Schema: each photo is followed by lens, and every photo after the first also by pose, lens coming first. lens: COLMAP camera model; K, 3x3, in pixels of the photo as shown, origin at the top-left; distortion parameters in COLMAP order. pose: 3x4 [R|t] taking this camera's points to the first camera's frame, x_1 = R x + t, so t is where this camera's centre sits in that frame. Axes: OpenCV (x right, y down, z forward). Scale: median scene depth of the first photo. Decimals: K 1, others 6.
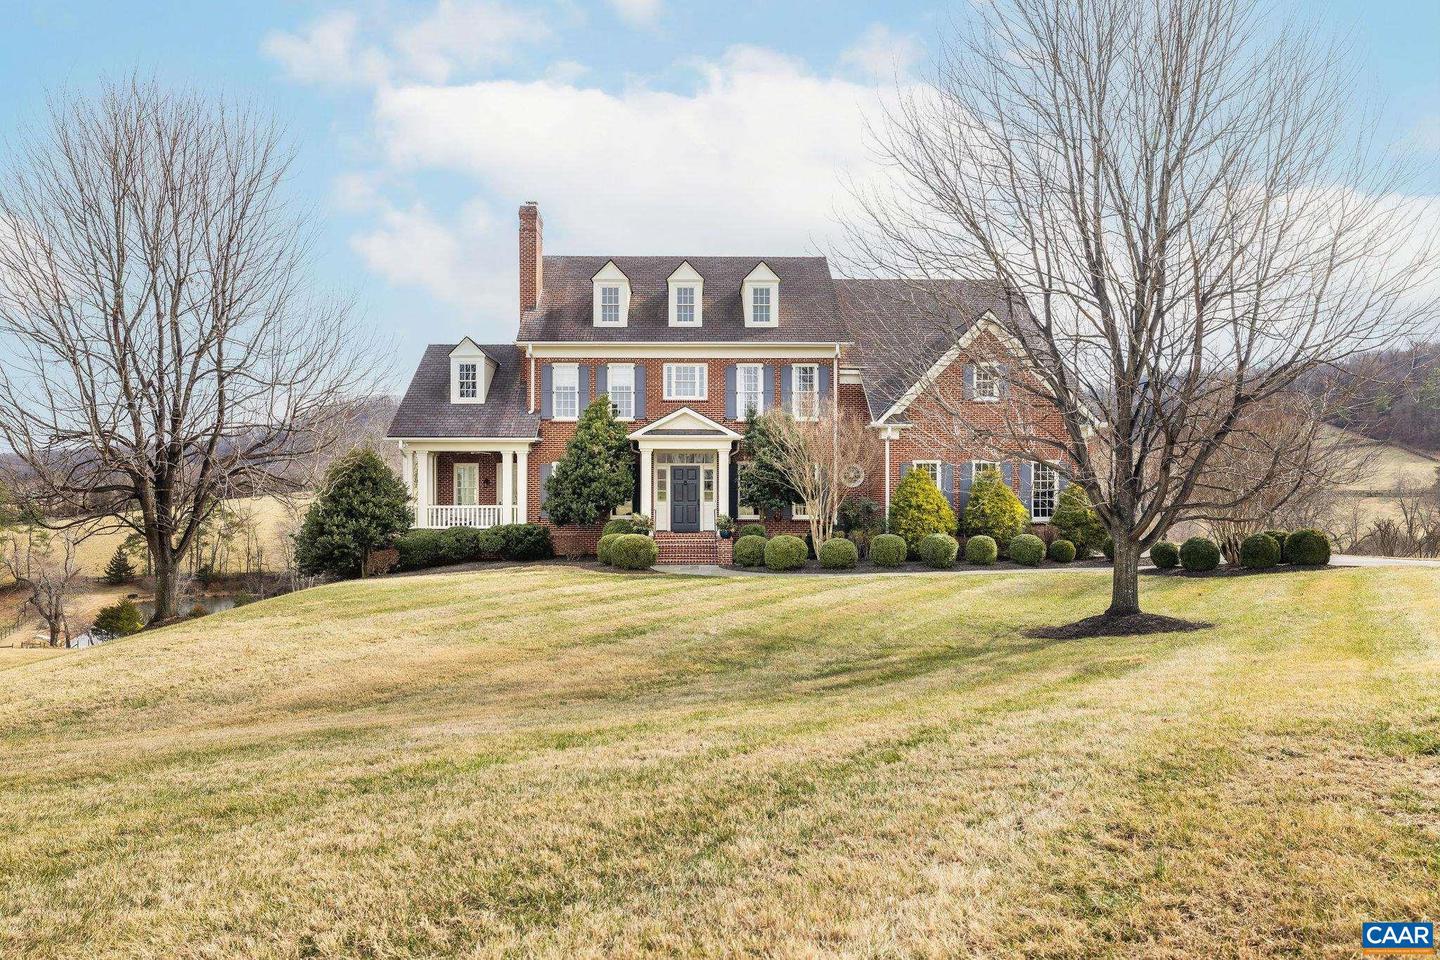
lens RADIAL K [[981.9, 0, 719.7], [0, 981.9, 483.7], [0, 0, 1]] dist [-0.027380, -0.001437]
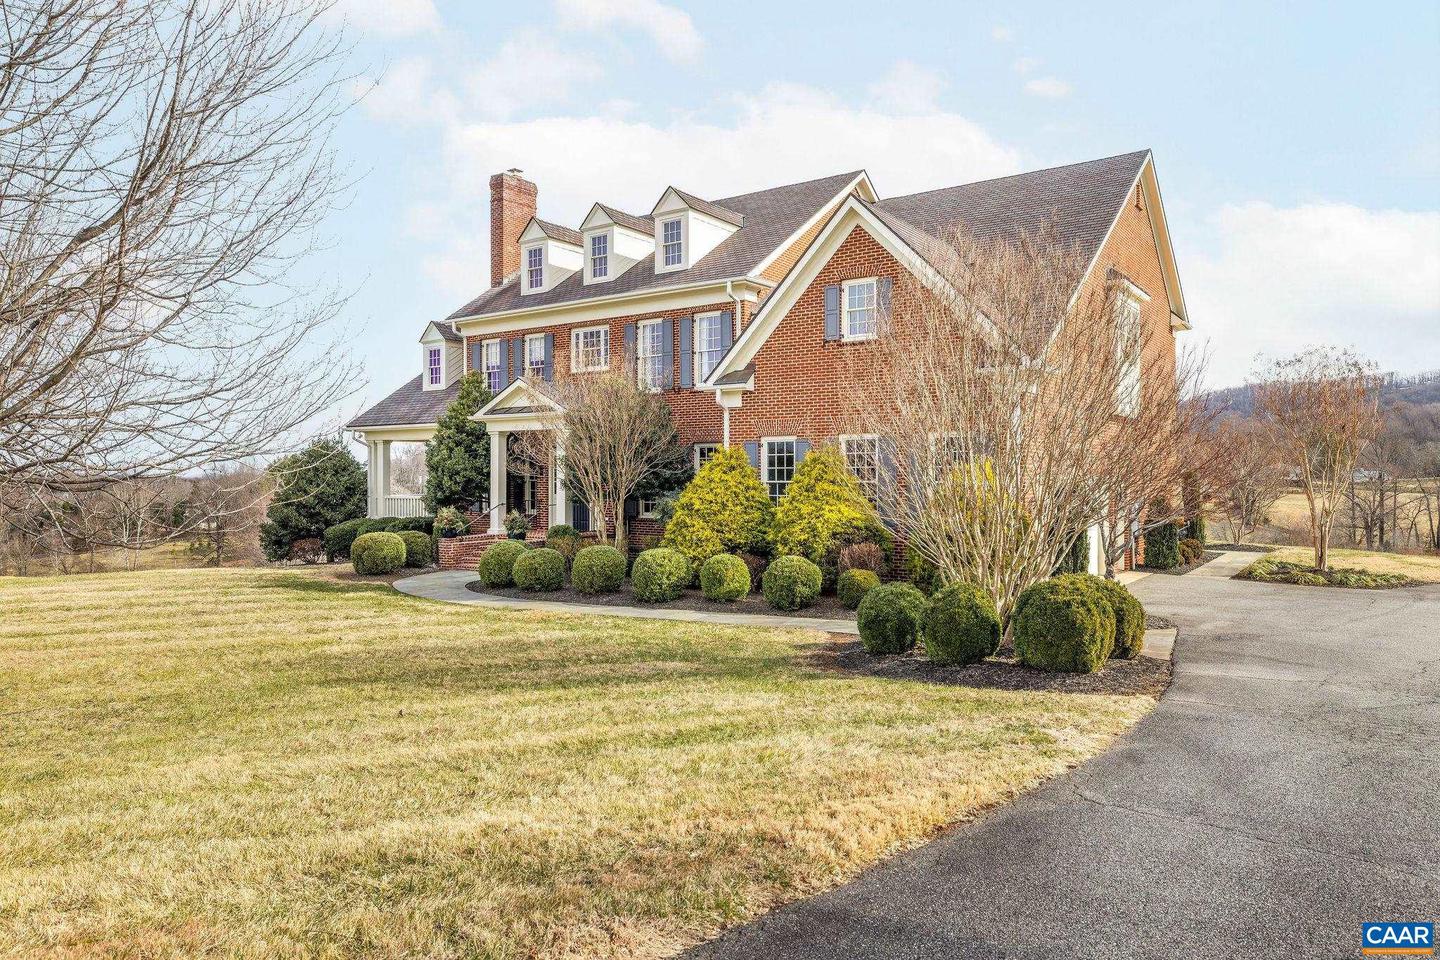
lens RADIAL K [[981.9, 0, 721.4], [0, 981.9, 465.7], [0, 0, 1]] dist [-0.027380, -0.001437]
pose [[0.787151, -0.007669, -0.616712, 0.562662], [-0.001884, 0.999888, -0.014839, 0.005215], [0.616757, 0.012842, 0.787049, 0.430933]]
